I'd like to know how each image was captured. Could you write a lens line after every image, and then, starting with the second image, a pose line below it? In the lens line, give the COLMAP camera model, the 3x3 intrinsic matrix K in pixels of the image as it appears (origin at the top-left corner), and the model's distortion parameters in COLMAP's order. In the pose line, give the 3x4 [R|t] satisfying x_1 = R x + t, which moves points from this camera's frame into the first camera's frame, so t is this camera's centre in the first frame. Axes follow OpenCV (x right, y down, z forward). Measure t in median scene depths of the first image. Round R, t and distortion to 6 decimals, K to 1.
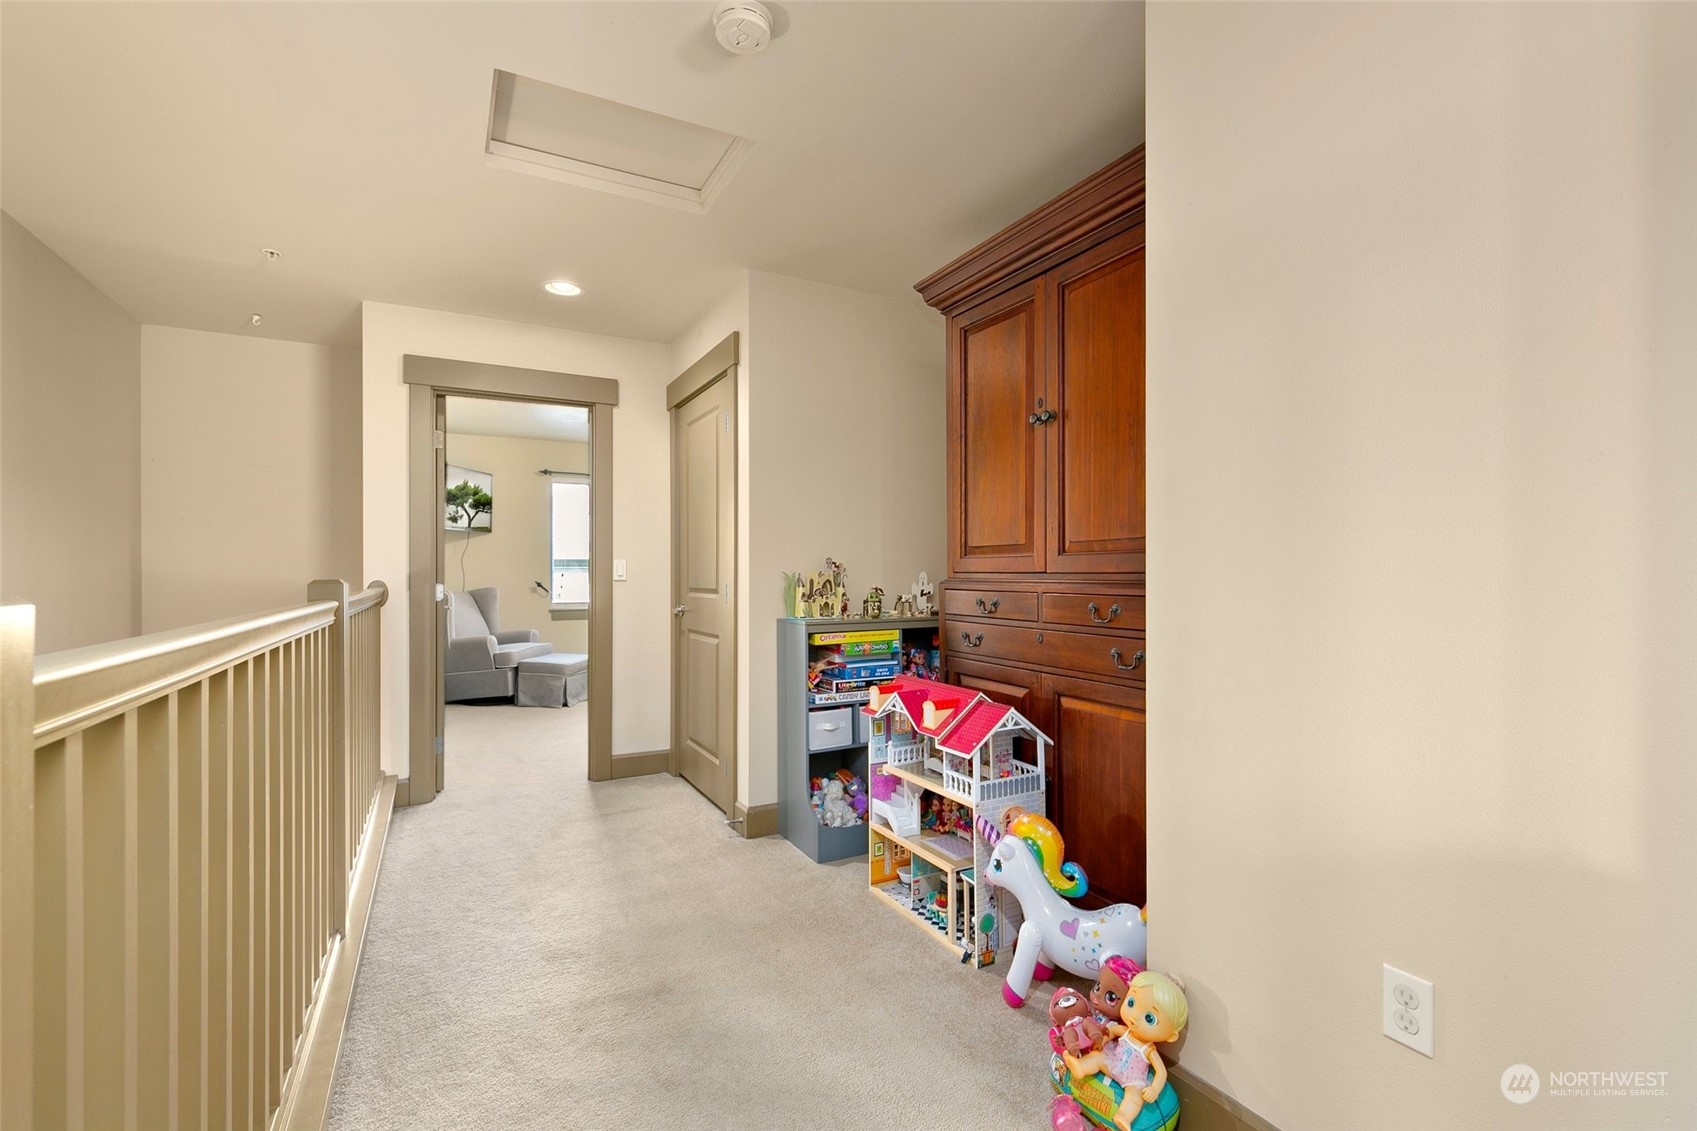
lens RADIAL K [[760.9, 0, 852.2], [0, 760.9, 568.4], [0, 0, 1]] dist [0.001518, 0.000648]
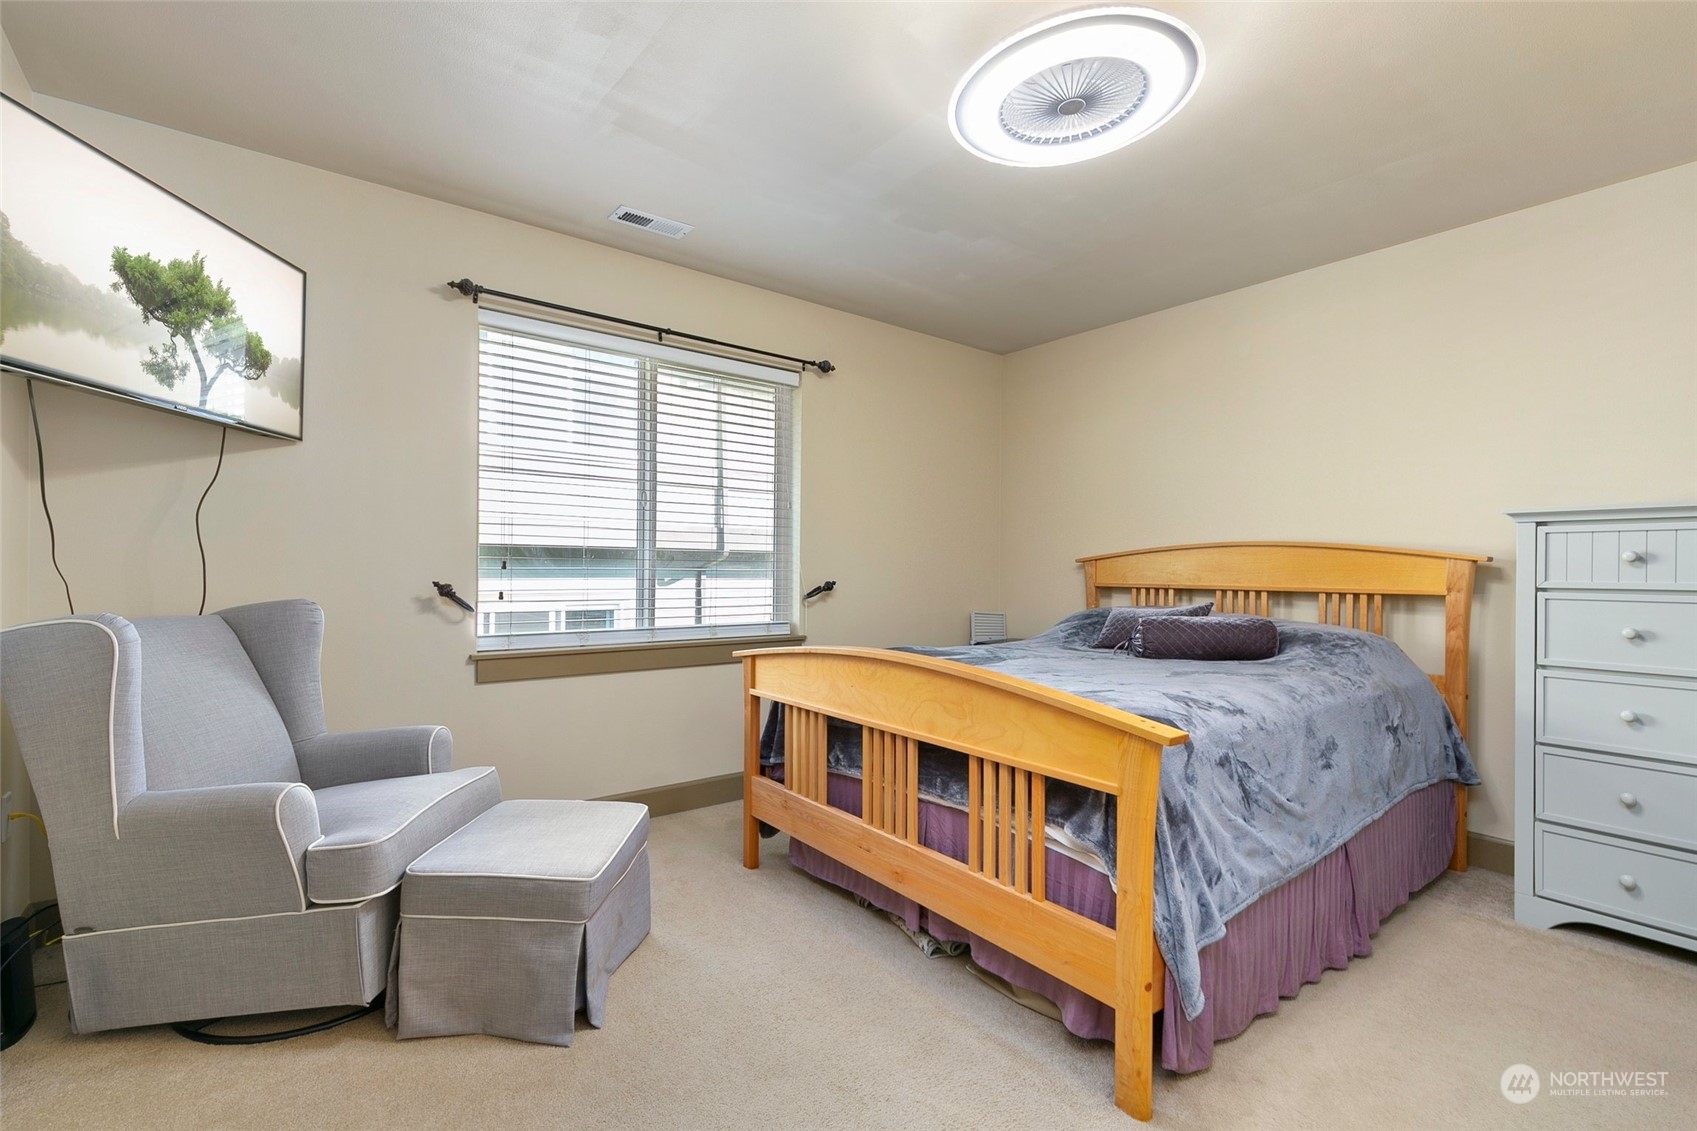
lens RADIAL K [[760.9, 0, 852.2], [0, 760.9, 568.4], [0, 0, 1]] dist [0.001518, 0.000648]
pose [[0.984409, 0.007173, 0.175749, -0.327974], [-0.007051, 0.999974, -0.001323, 0.011139], [-0.175754, 0.000063, 0.984434, 0.701831]]
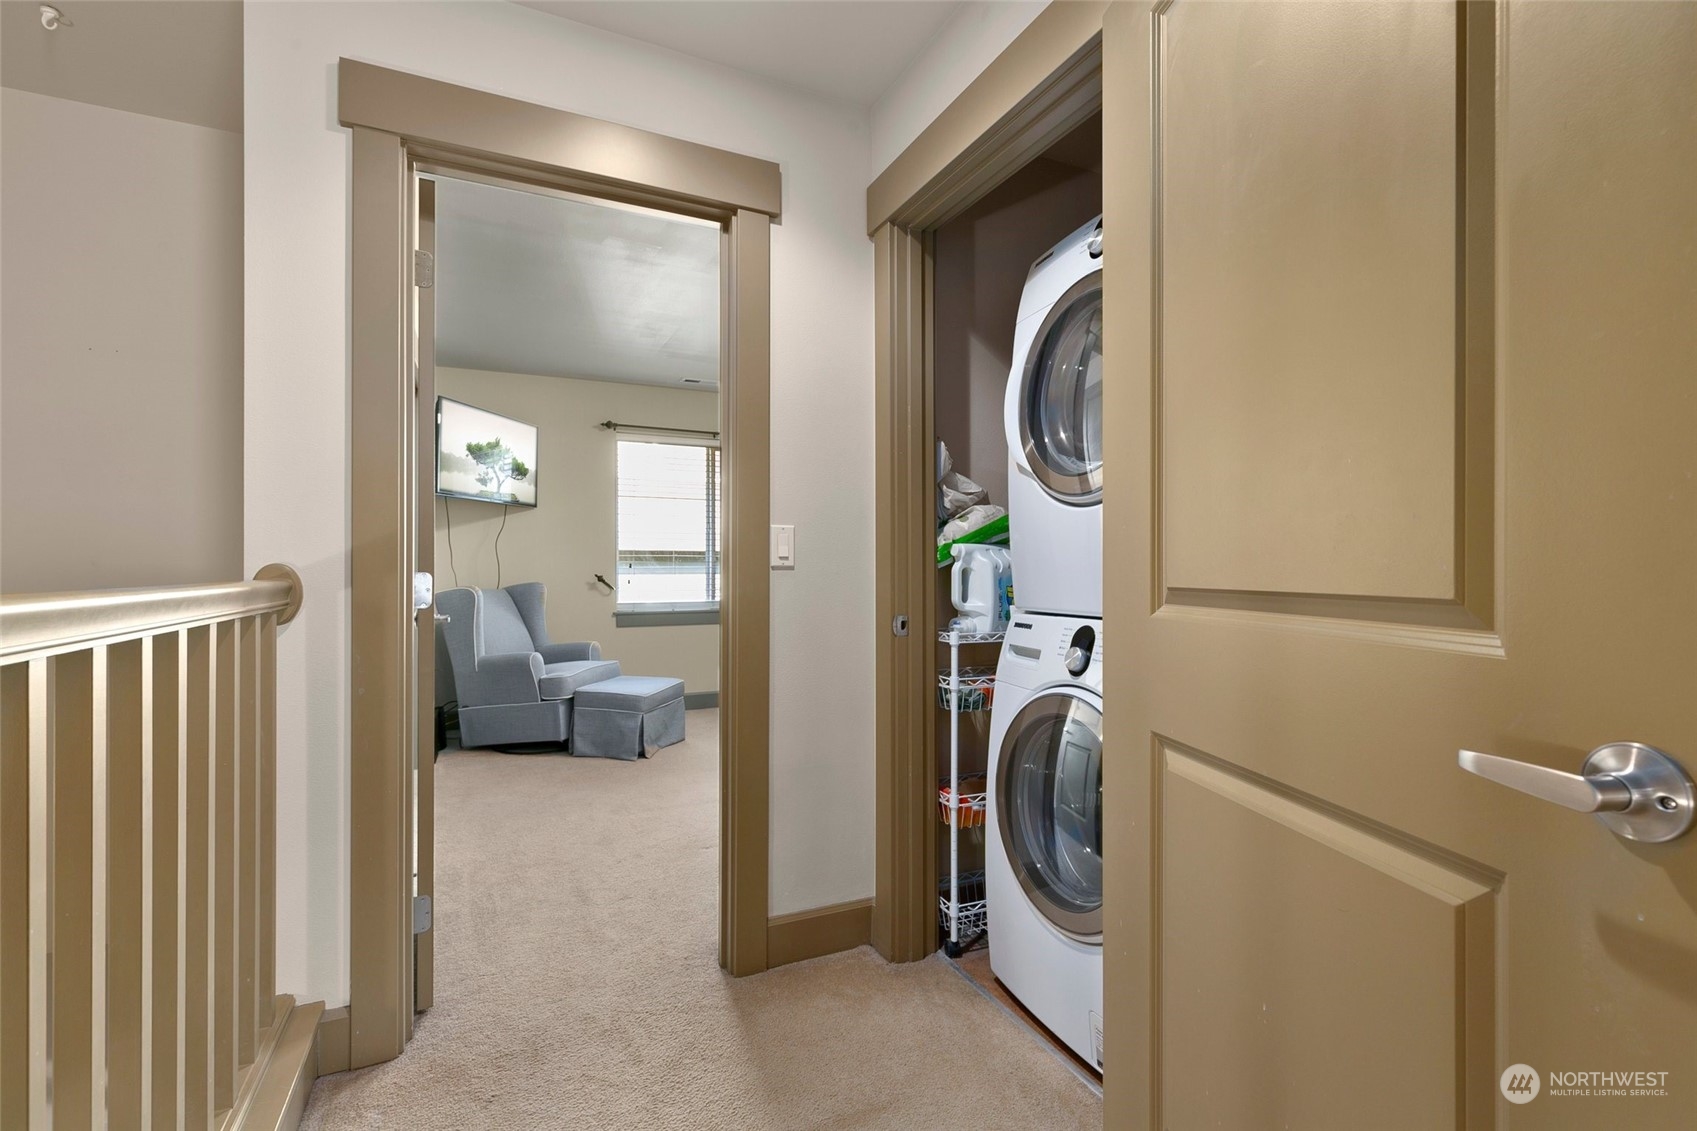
lens RADIAL K [[760.9, 0, 852.2], [0, 760.9, 568.4], [0, 0, 1]] dist [0.001518, 0.000648]
pose [[0.998616, 0.001719, -0.052574, -0.153060], [-0.001552, 0.999994, 0.003228, 0.009914], [0.052579, -0.003142, 0.998612, 0.330337]]
